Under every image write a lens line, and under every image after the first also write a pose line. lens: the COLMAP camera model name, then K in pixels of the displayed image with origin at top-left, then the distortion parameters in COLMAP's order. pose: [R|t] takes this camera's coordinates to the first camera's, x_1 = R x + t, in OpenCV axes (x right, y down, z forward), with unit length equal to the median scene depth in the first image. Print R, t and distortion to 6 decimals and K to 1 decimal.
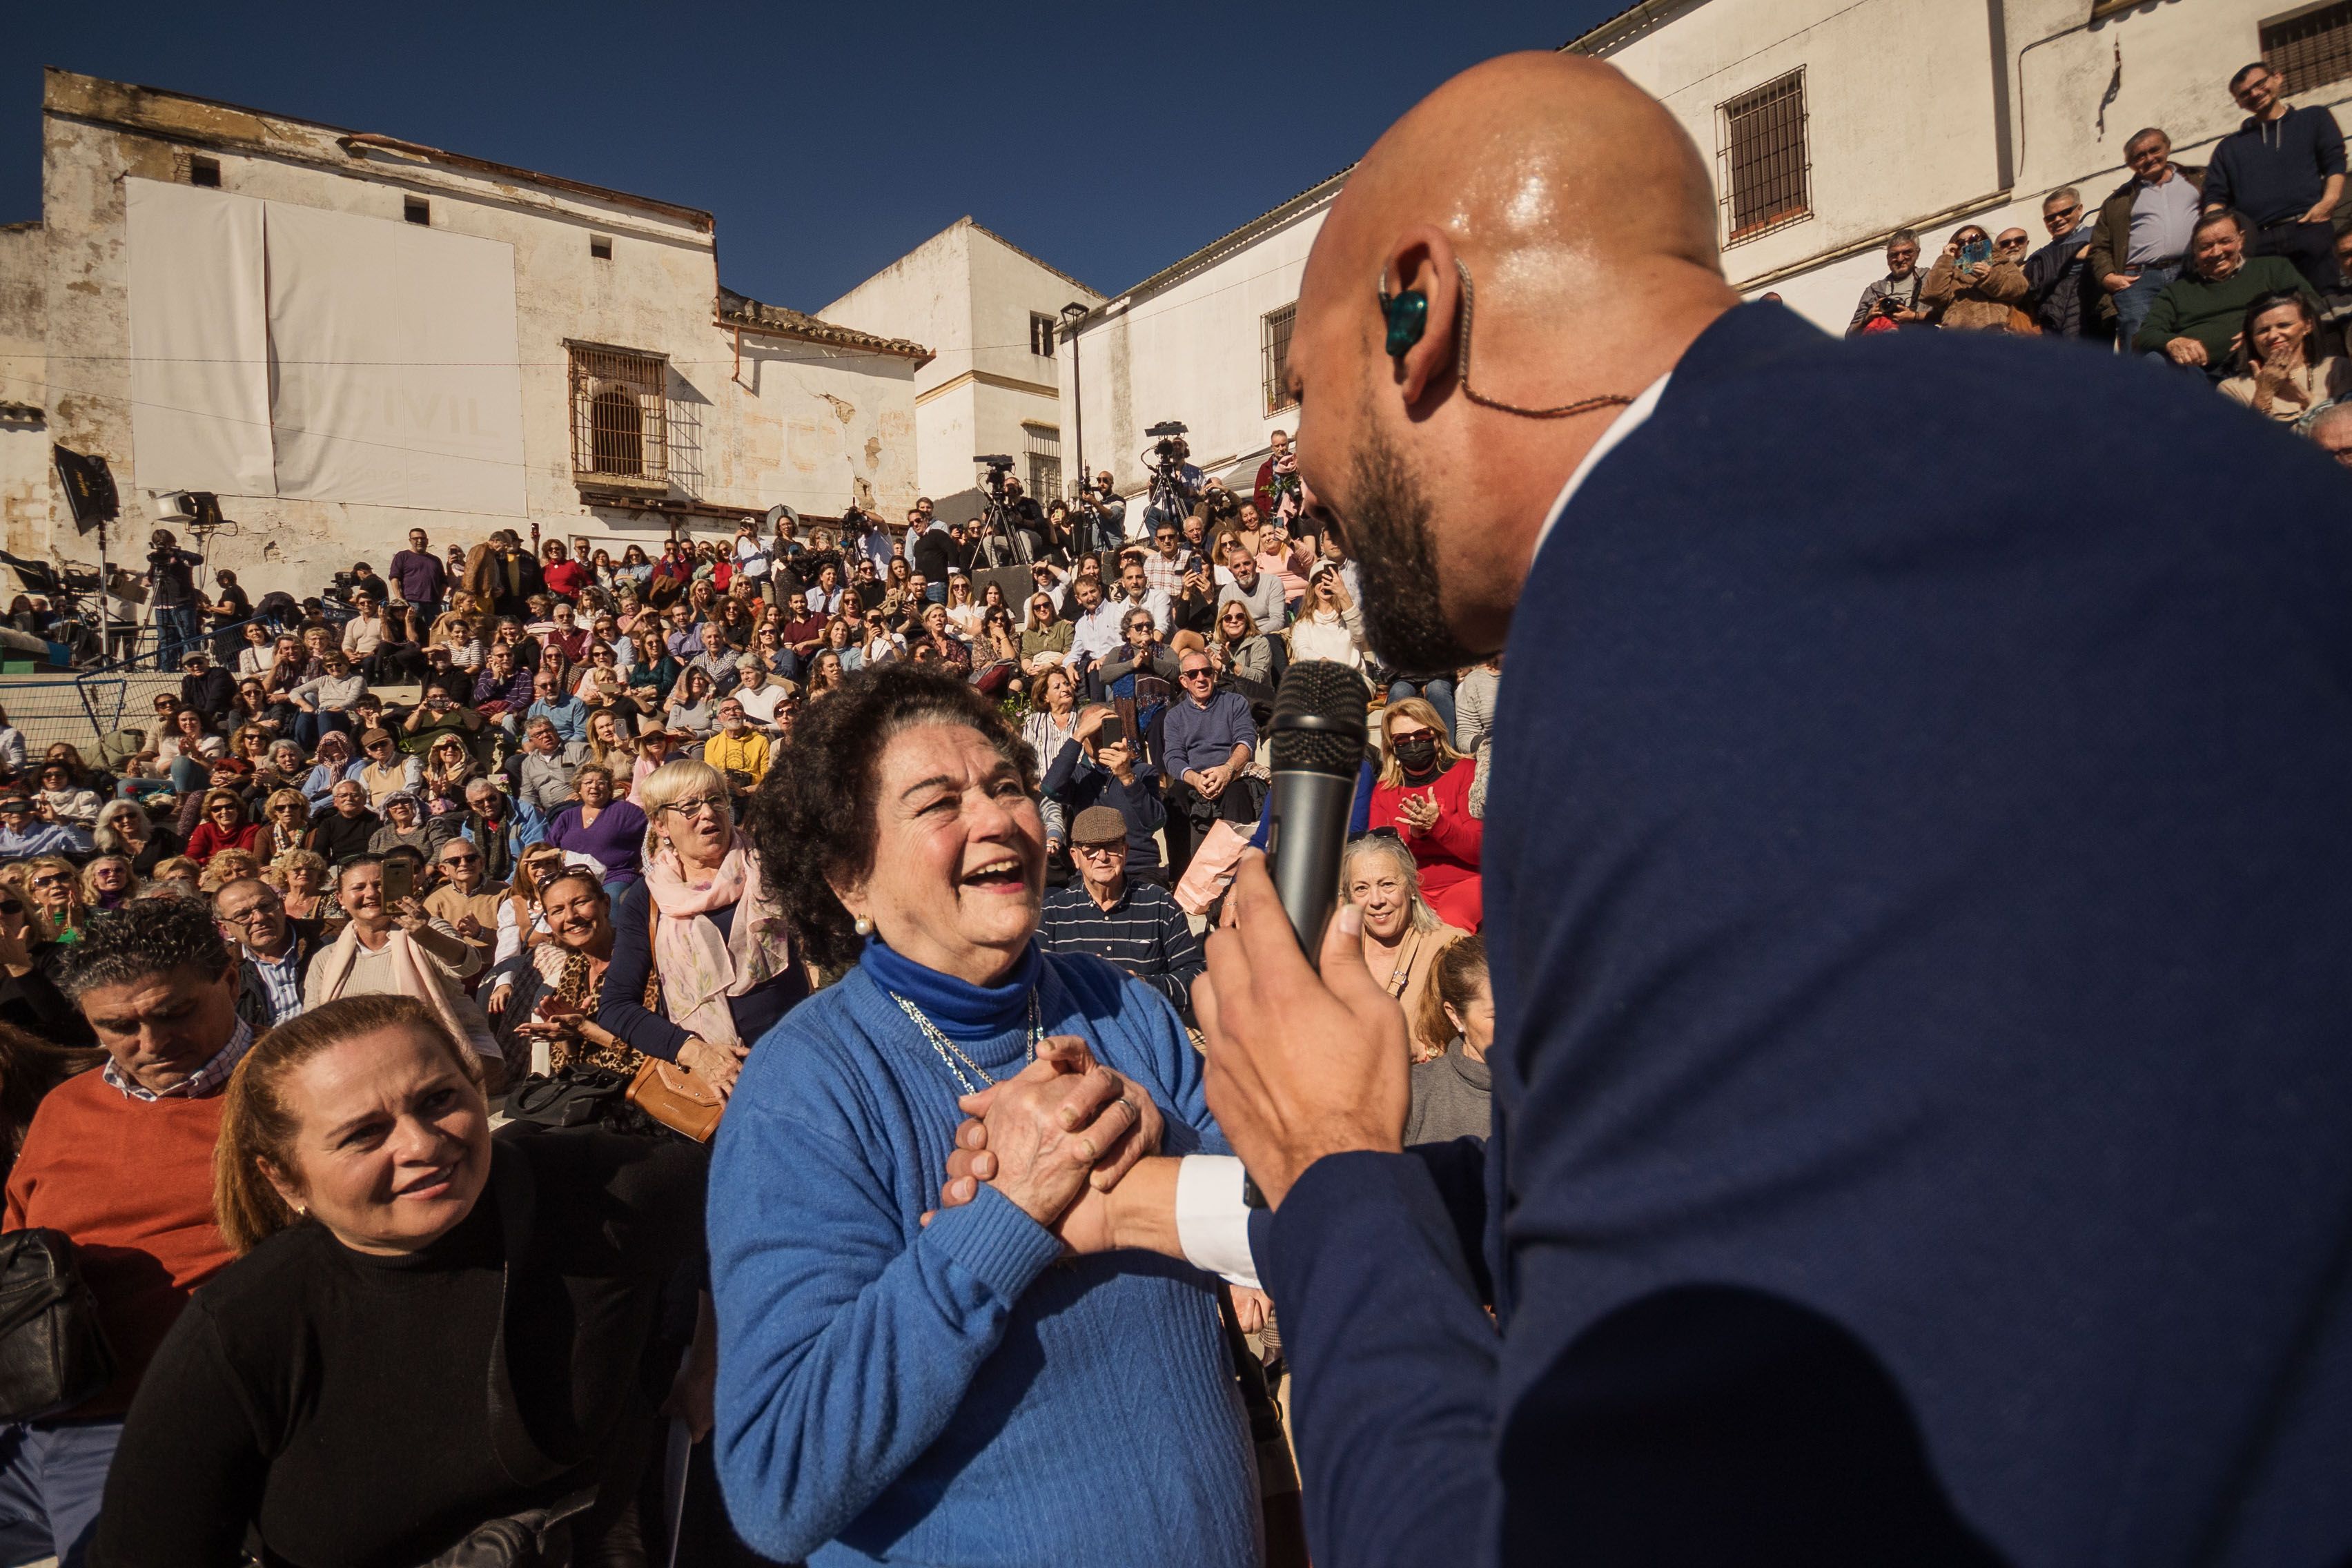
lens RADIAL K [[1052.5, 0, 1176.0], [0, 1052.5, 784.0], [0, 0, 1]] dist [0.014297, -0.016336]
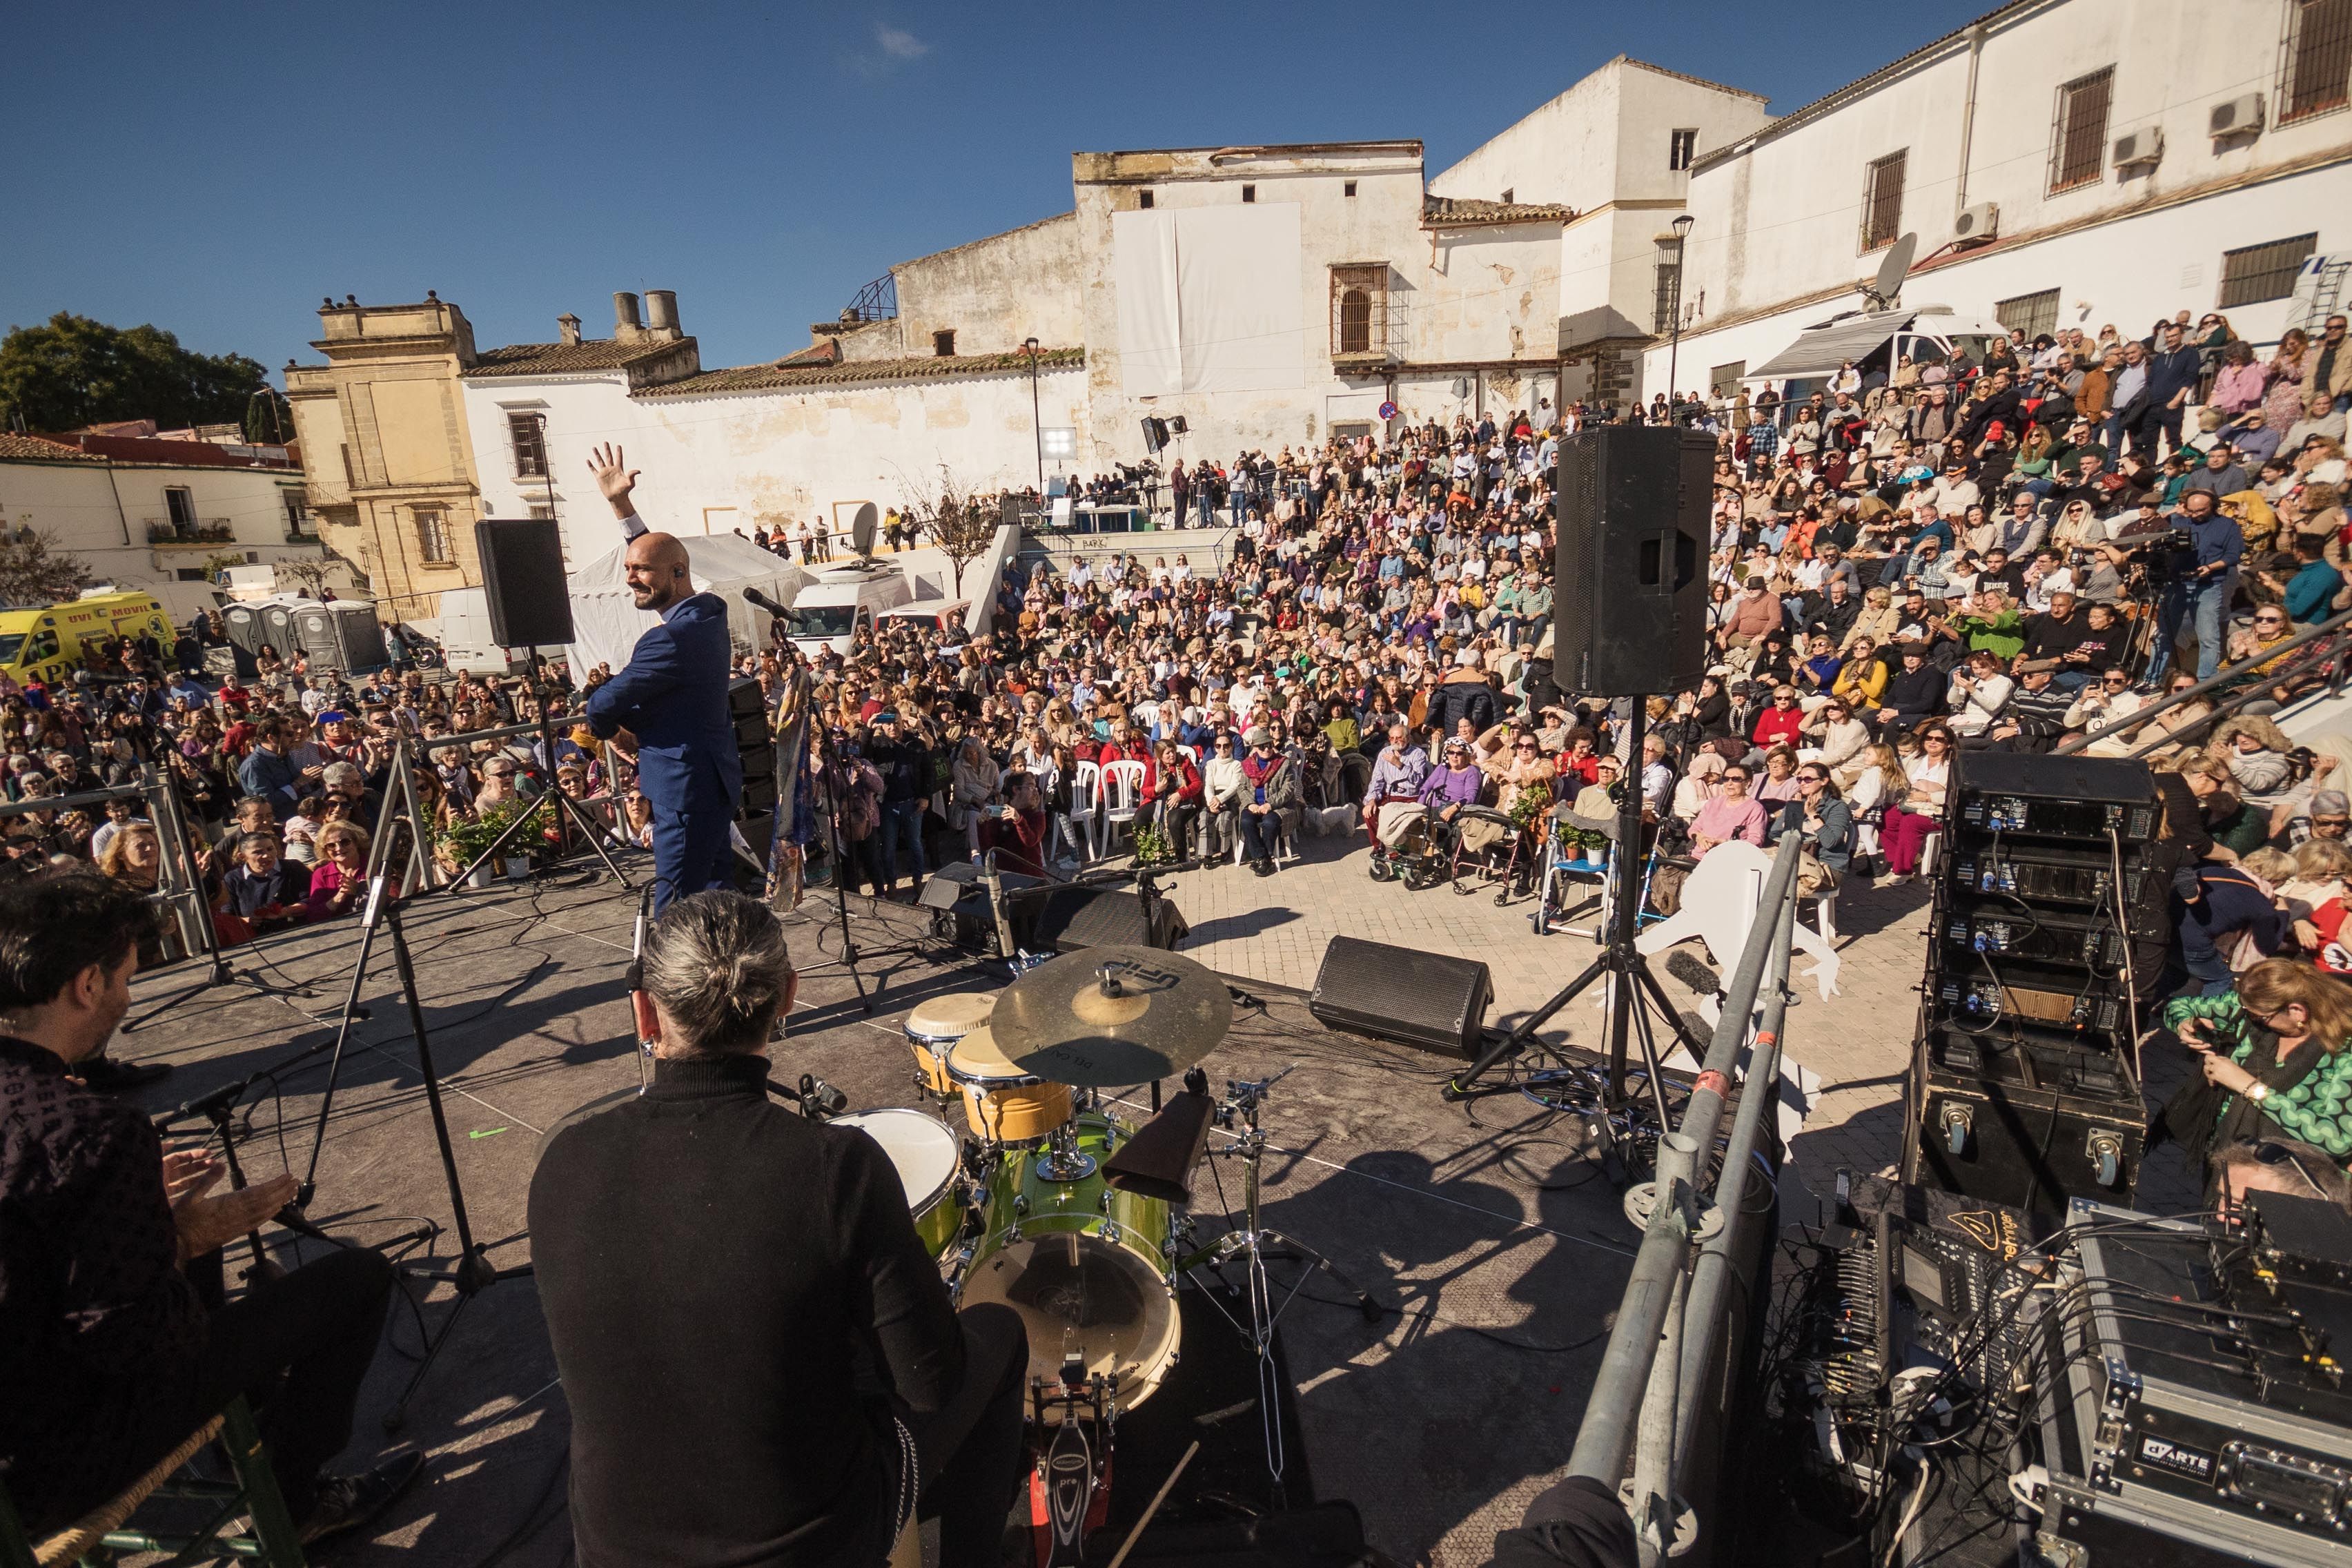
lens RADIAL K [[1099.0, 0, 1176.0], [0, 1099.0, 784.0], [0, 0, 1]] dist [0.002441, 0.000496]
pose [[0.850536, 0.126697, -0.510428, 0.141061], [0.009617, 0.966640, 0.255960, -0.095897], [0.525829, -0.222612, 0.820943, -0.580909]]
